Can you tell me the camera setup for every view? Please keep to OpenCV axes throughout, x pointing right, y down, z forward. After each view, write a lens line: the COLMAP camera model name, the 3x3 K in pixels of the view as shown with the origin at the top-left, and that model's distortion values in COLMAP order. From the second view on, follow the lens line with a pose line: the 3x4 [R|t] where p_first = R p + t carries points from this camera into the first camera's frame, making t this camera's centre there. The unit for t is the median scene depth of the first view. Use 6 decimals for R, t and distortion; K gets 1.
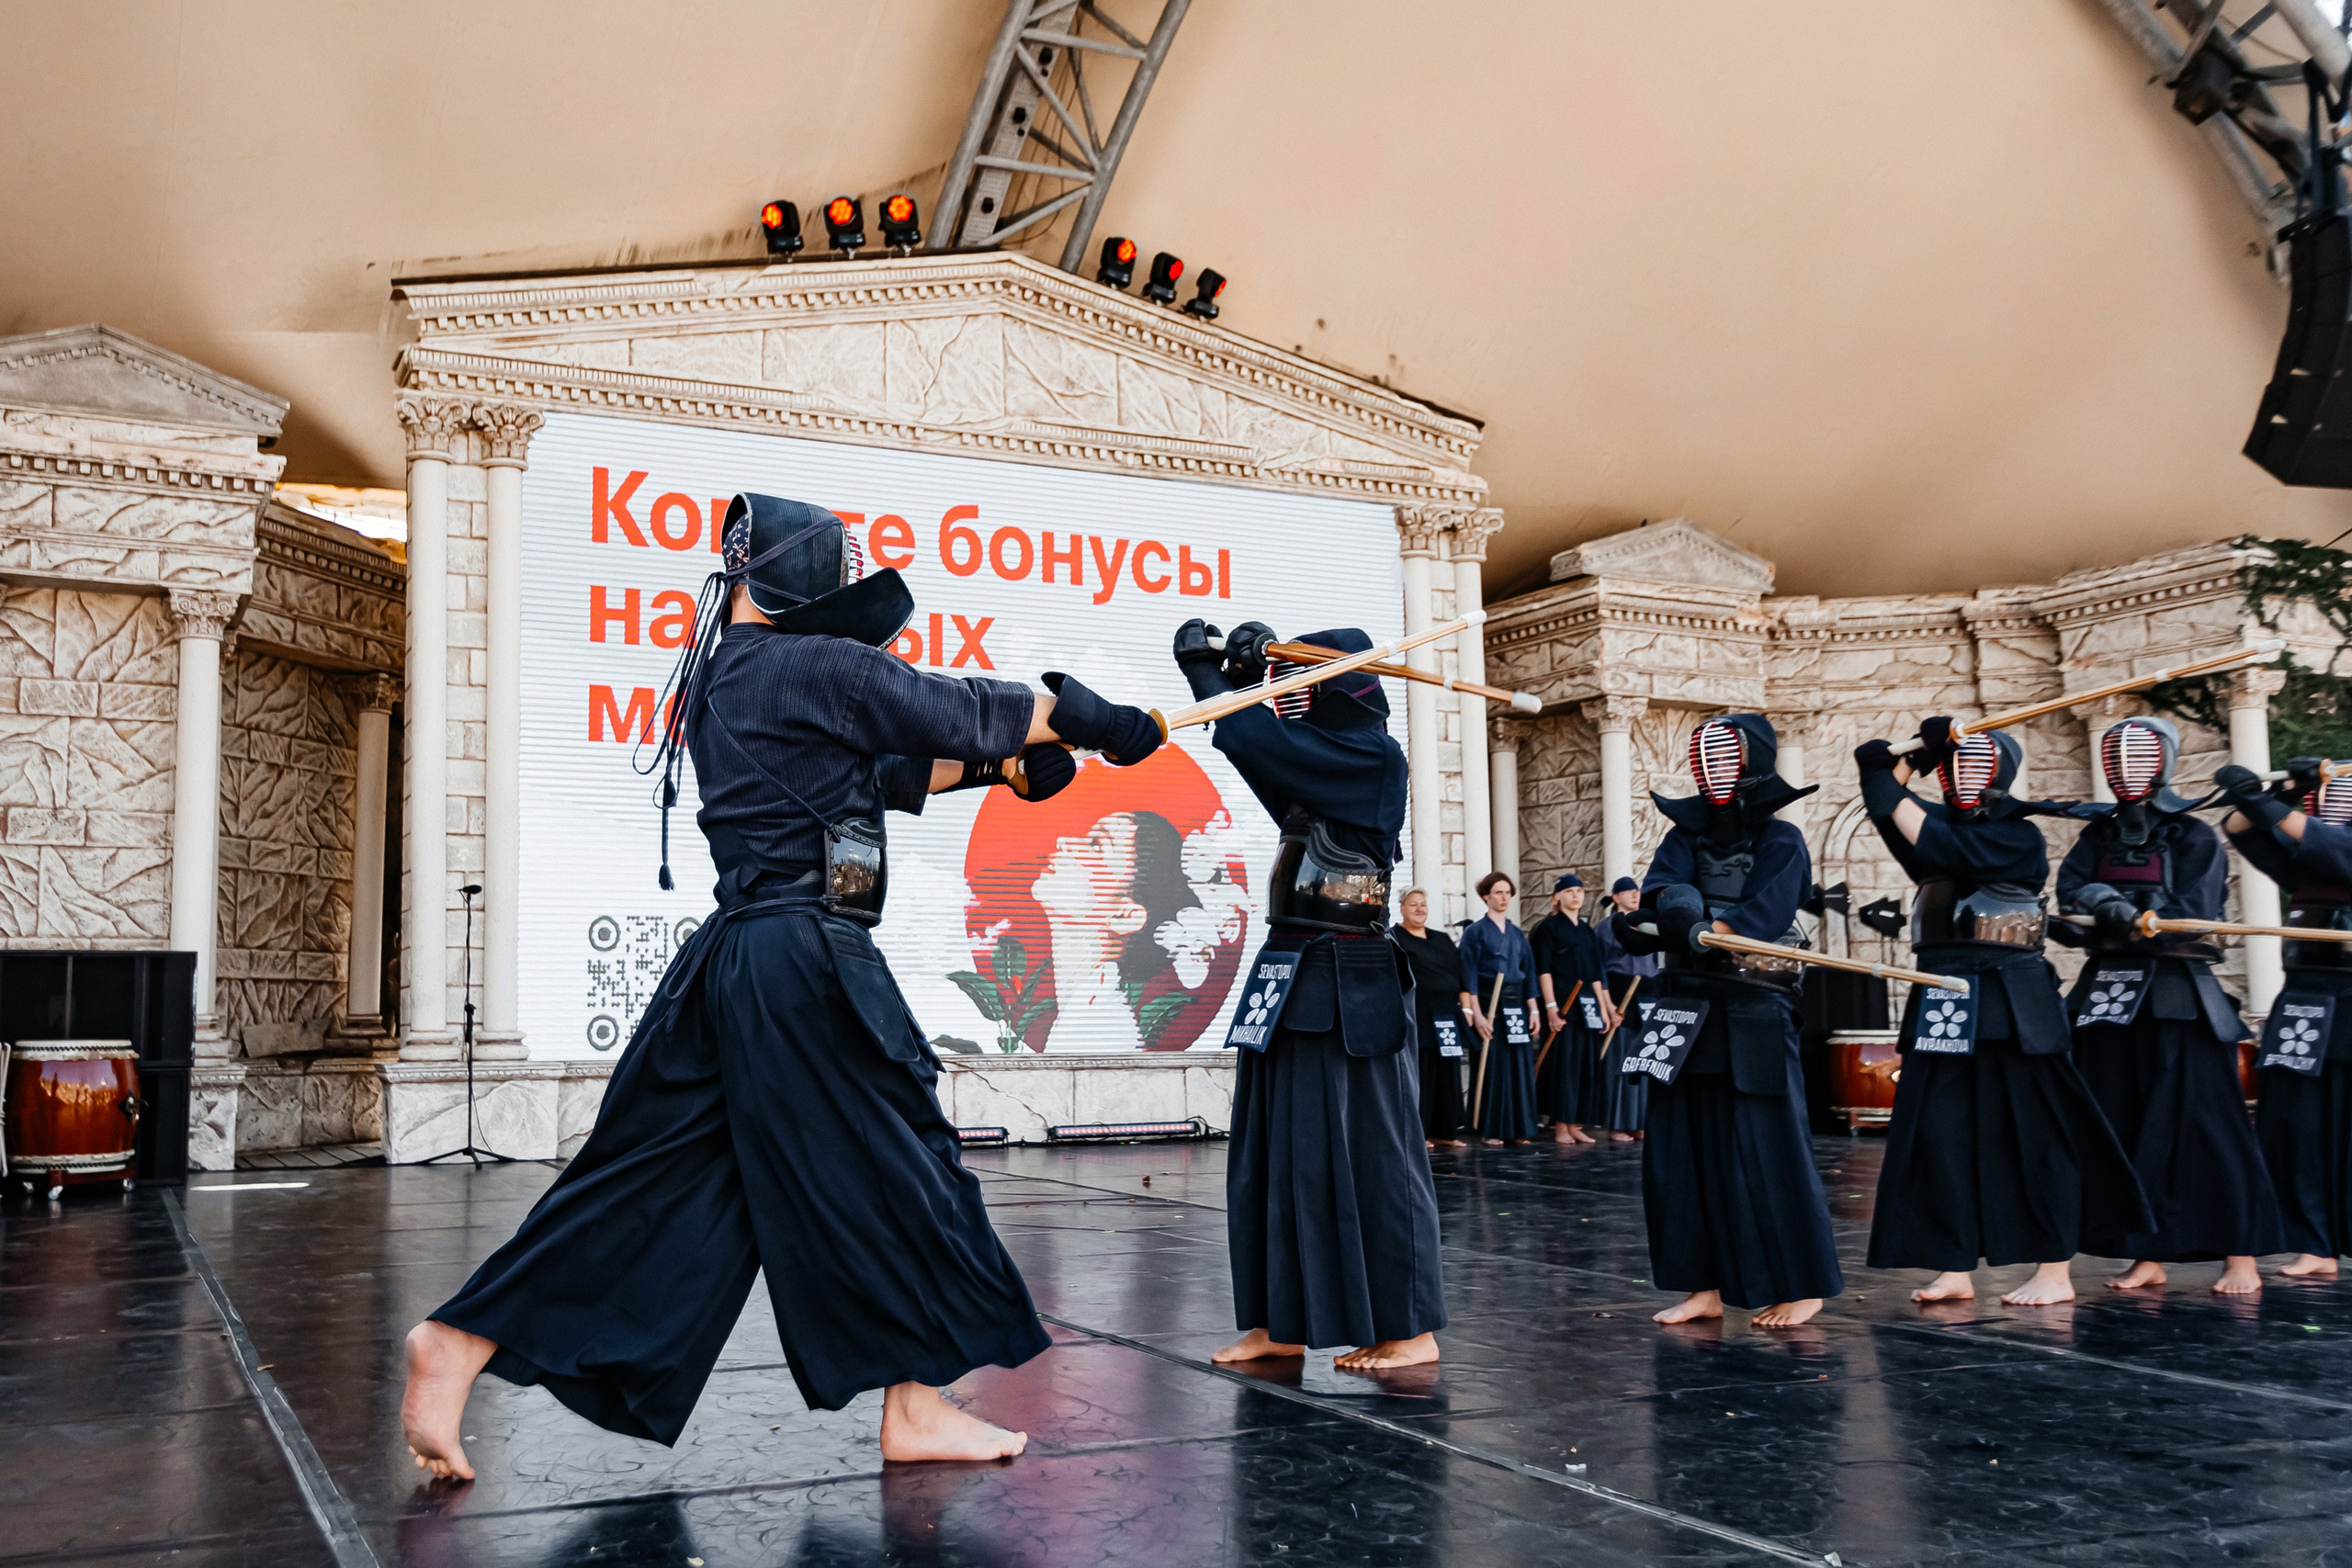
lens RADIAL K [[2206.8, 0, 977.4], [0, 2206.8, 810.2], [0, 0, 1]] dist [0.022920, 0.000000]
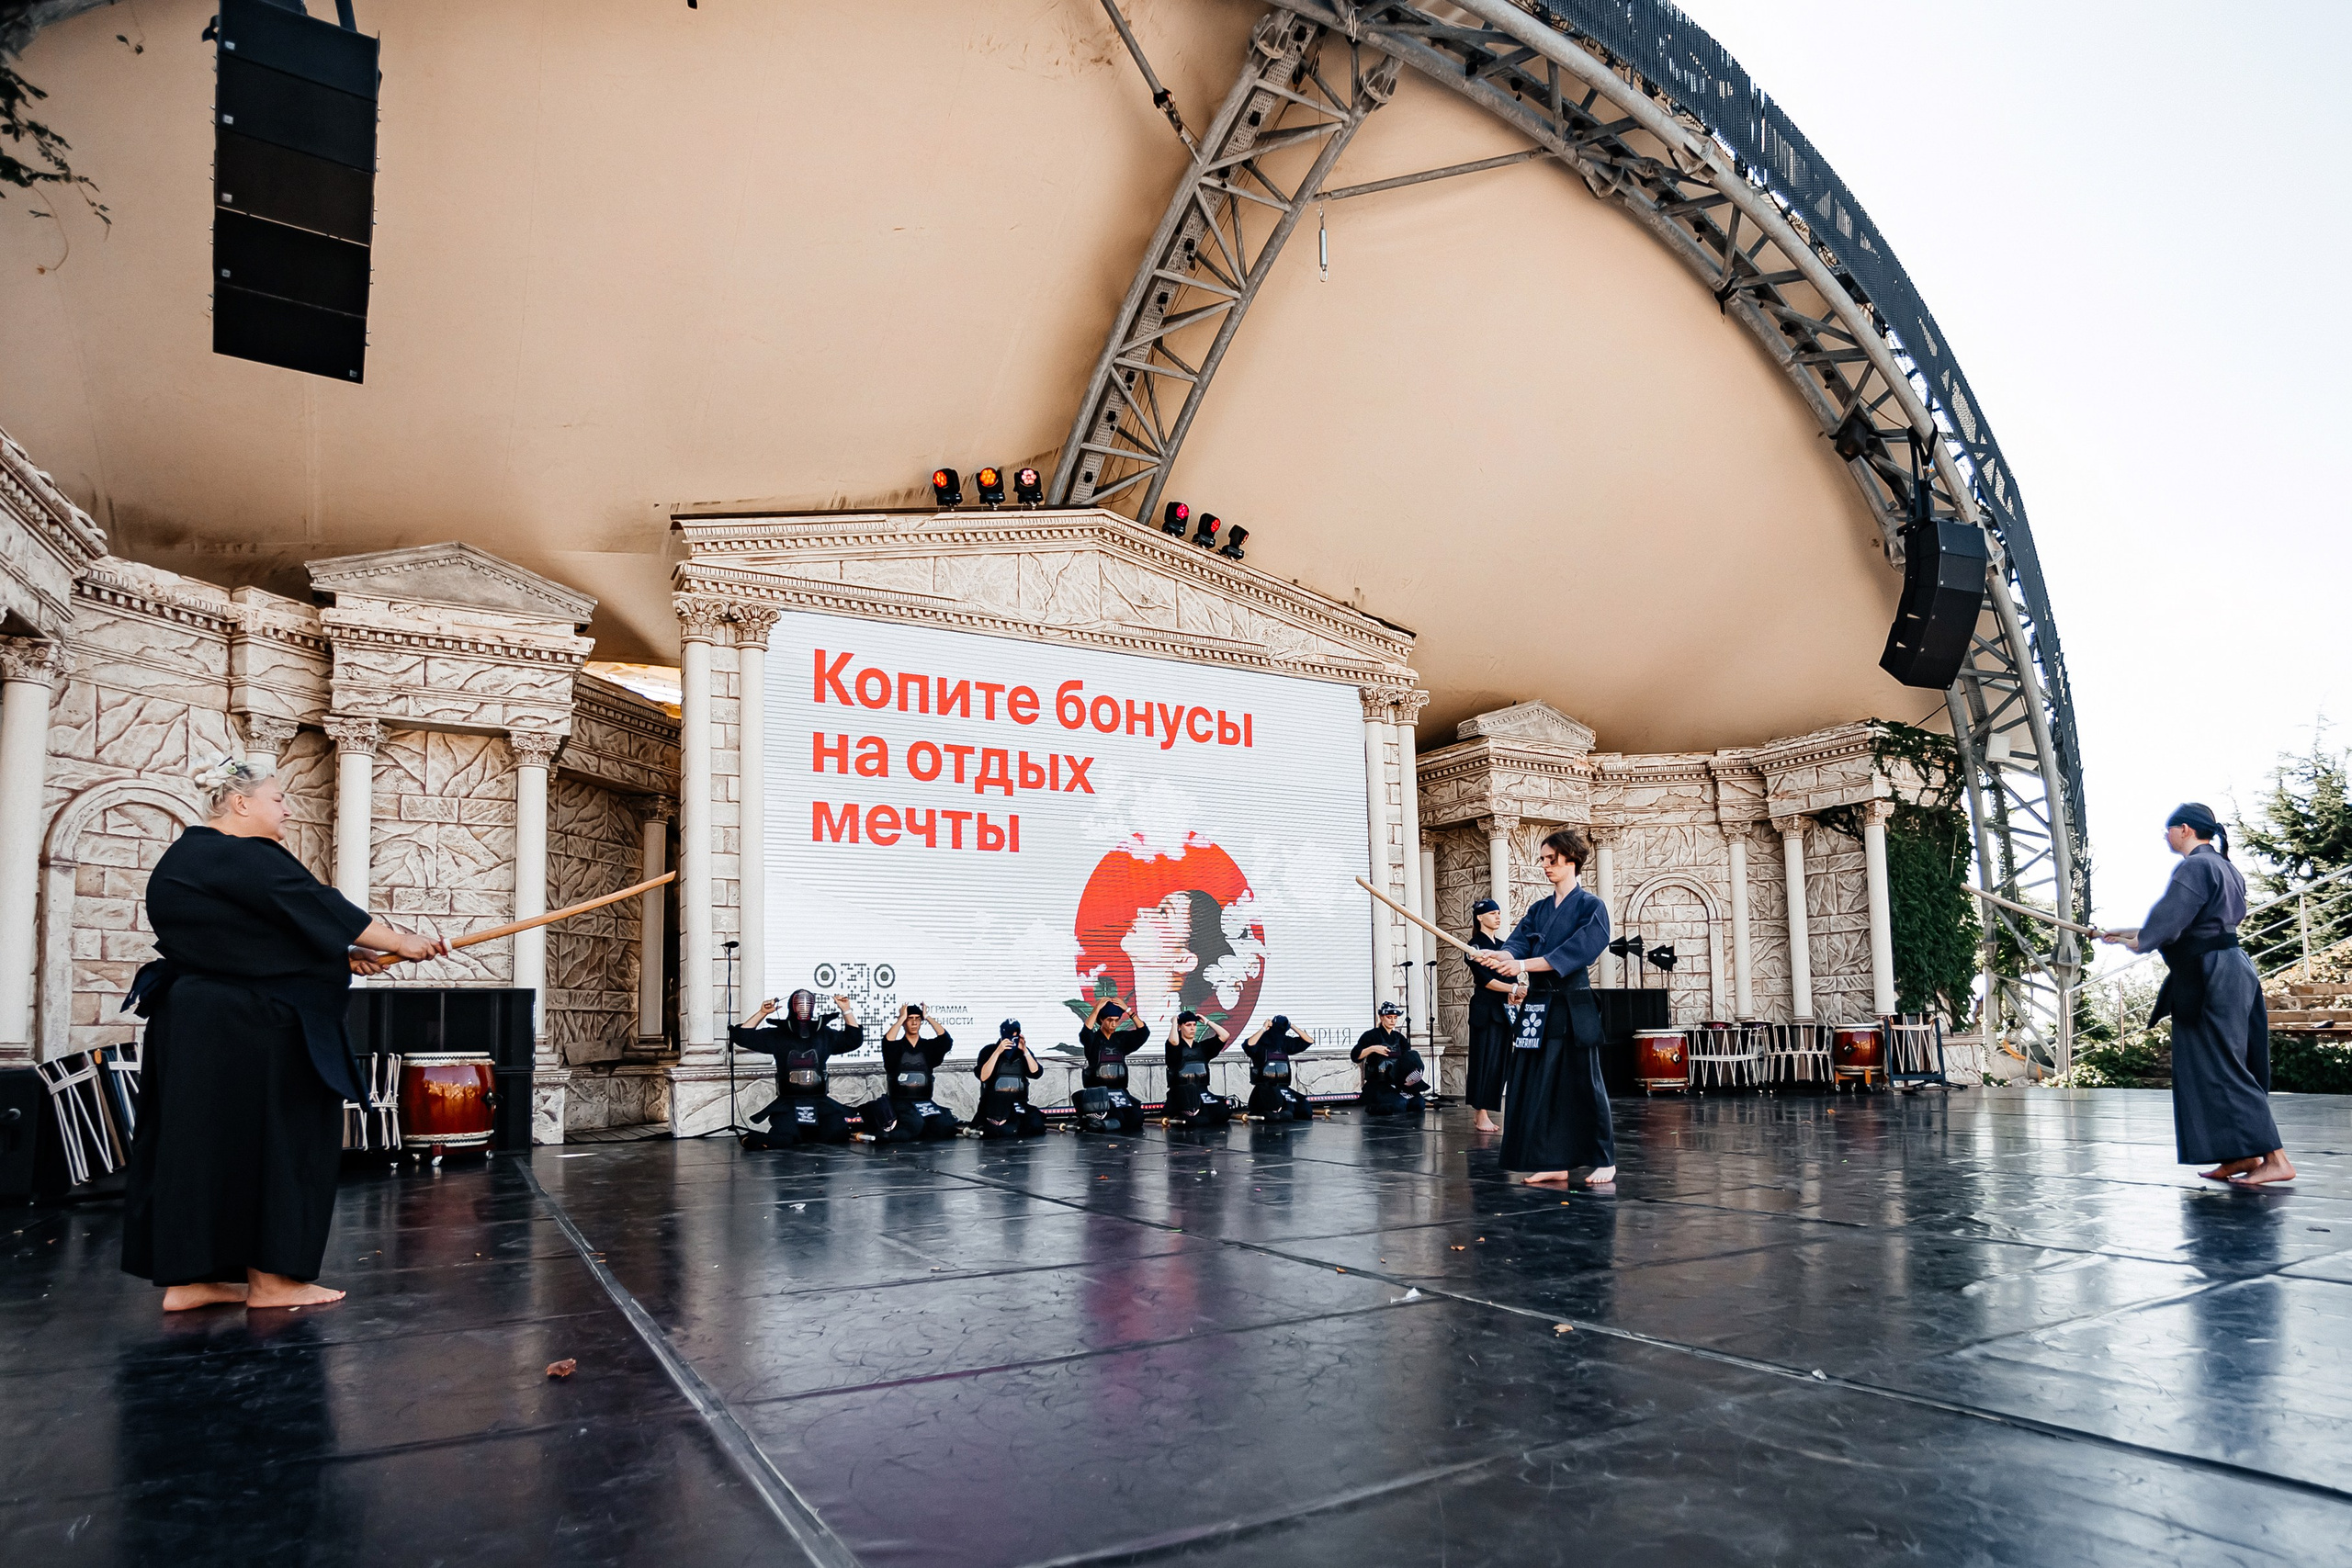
lens RADIAL K [[1452.8, 0, 1258.8], [0, 1452.8, 930.0], [0, 0, 1]] dist [-0.072923, 0.028687]
pose [[0.989908, -0.006103, 0.141583, -0.020960], [0.003130, 0.999770, 0.021212, 0.006855], [-0.141680, -0.020555, 0.989699, 0.032291]]
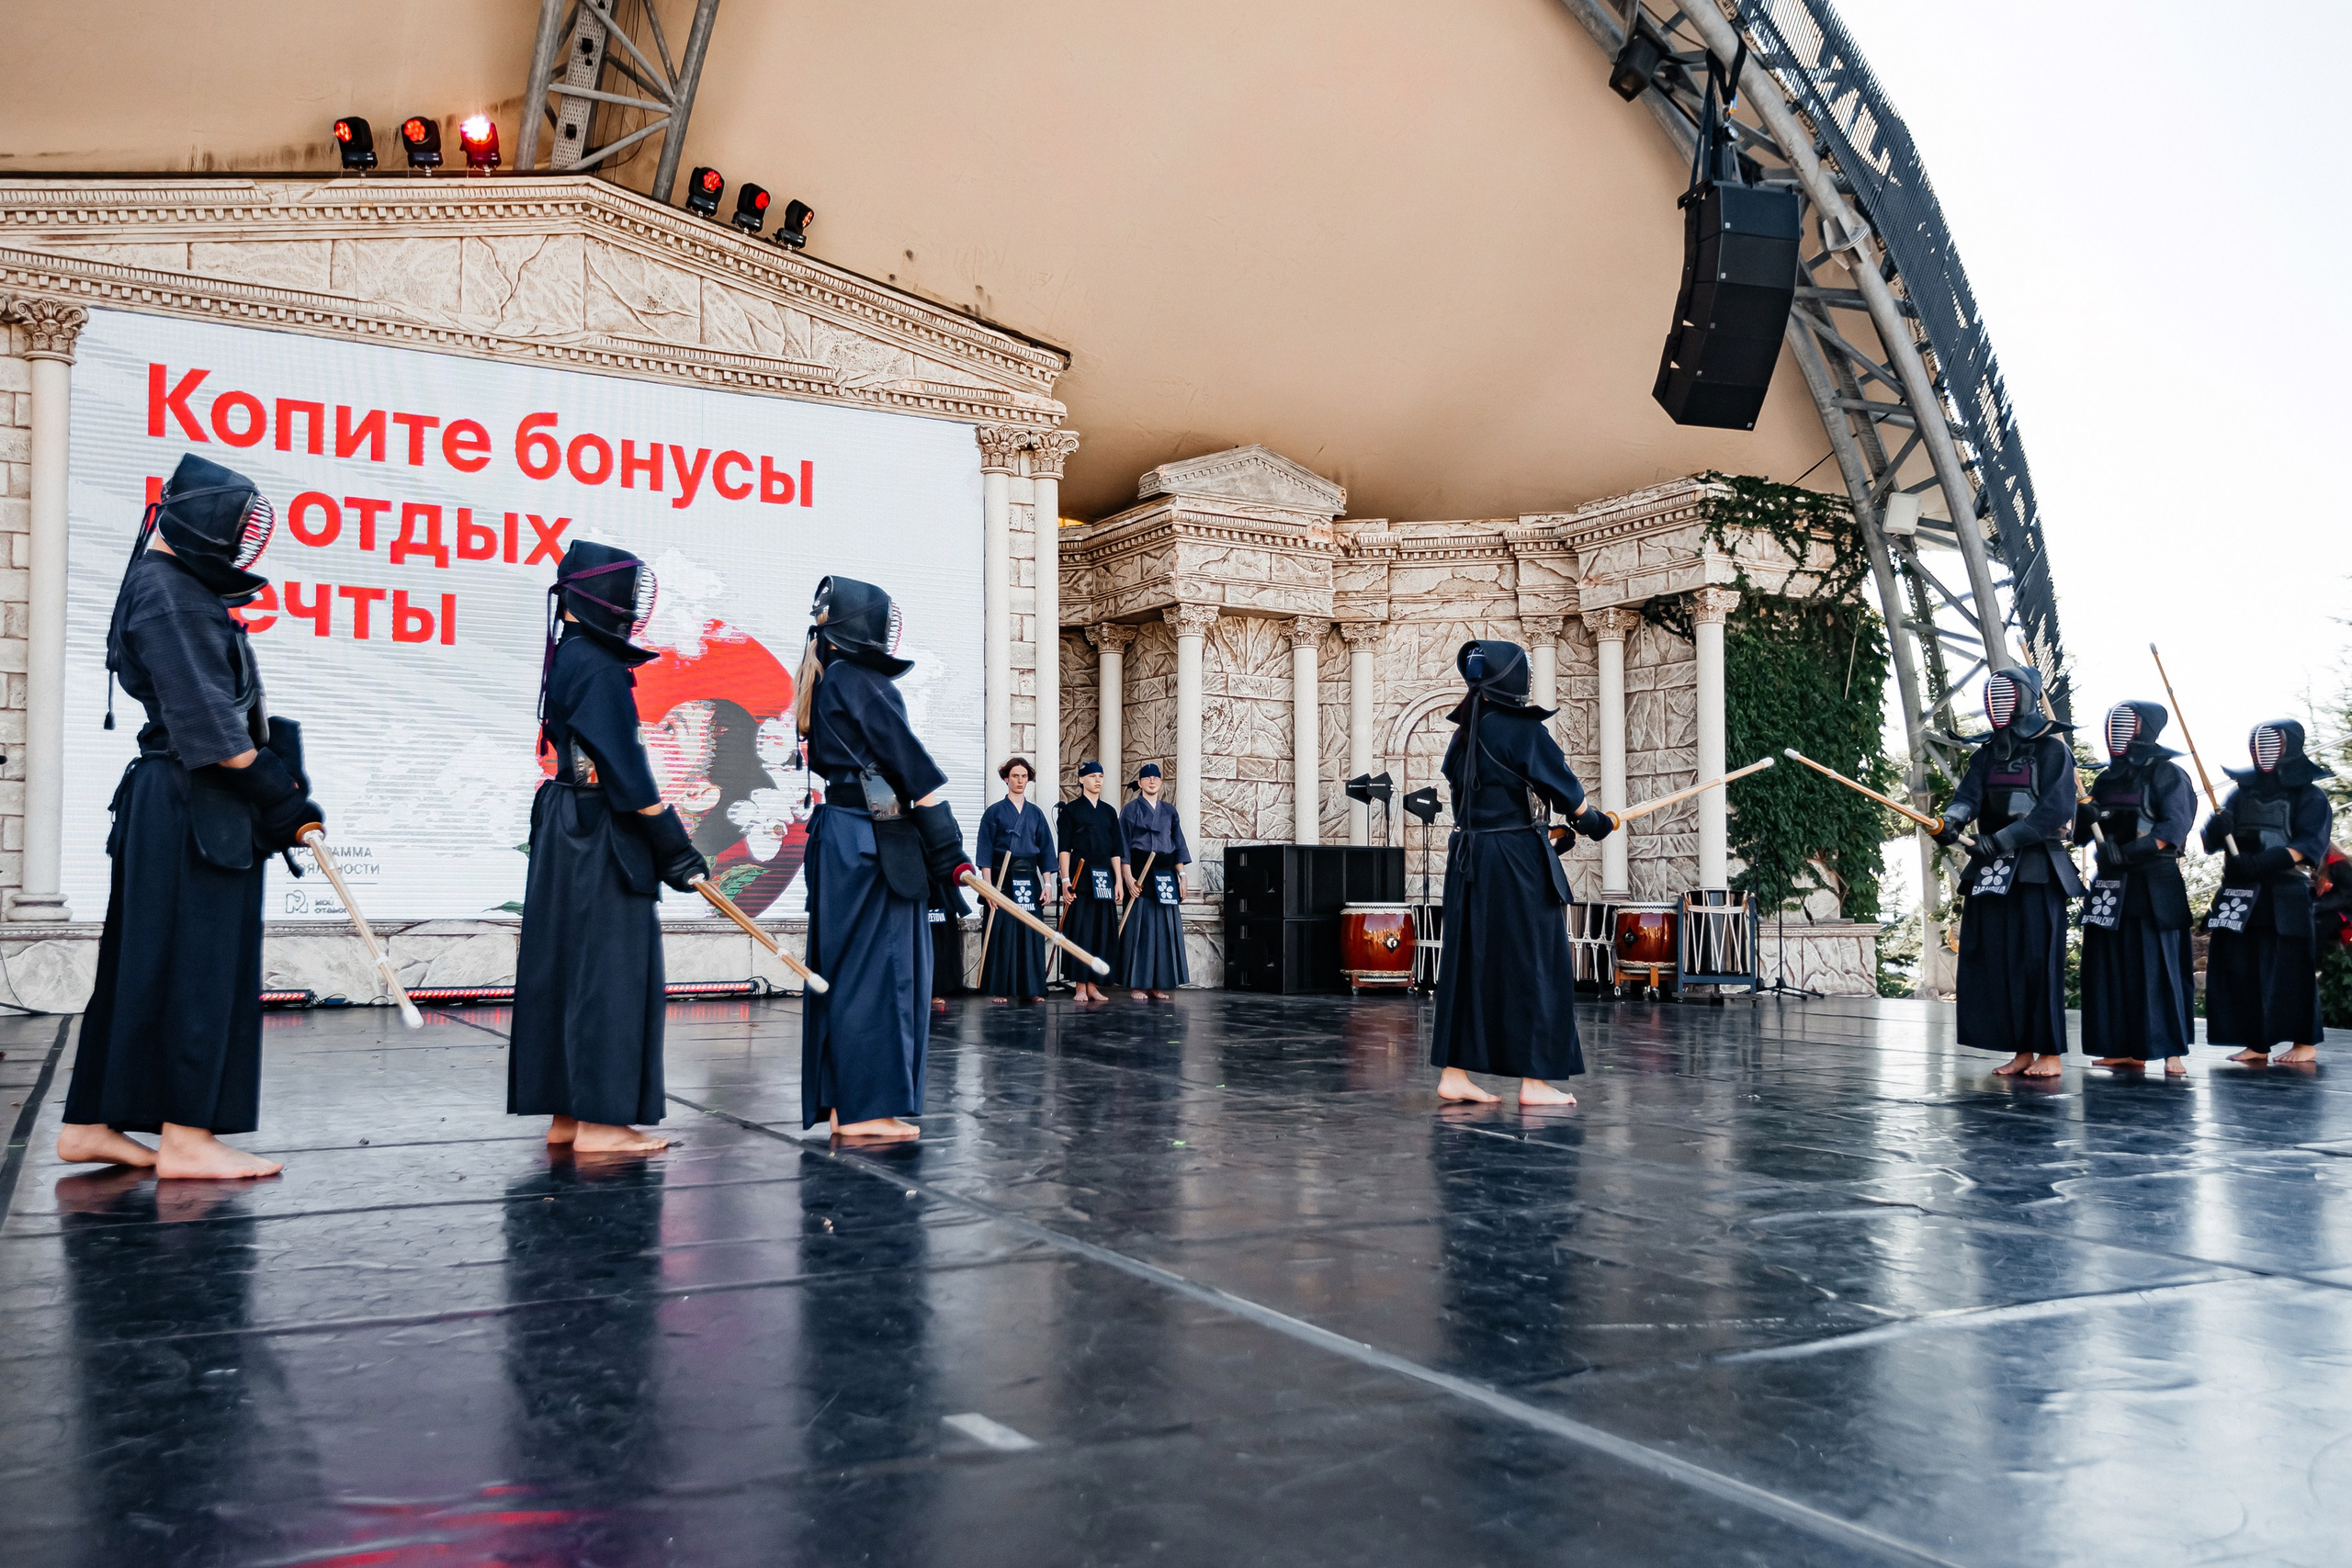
lens RADIAL K [[1976.0, 0, 1140.2], [0, 1976.0, 810.8], [0, 0, 1]] dist [-0.006091, 0.074451]
pose [[0.996742, 0.009833, 0.080060, 0.208516], [-0.013713, 0.998750, 0.048071, 0.005784], [-0.079487, -0.049012, 0.995630, 0.005331]]
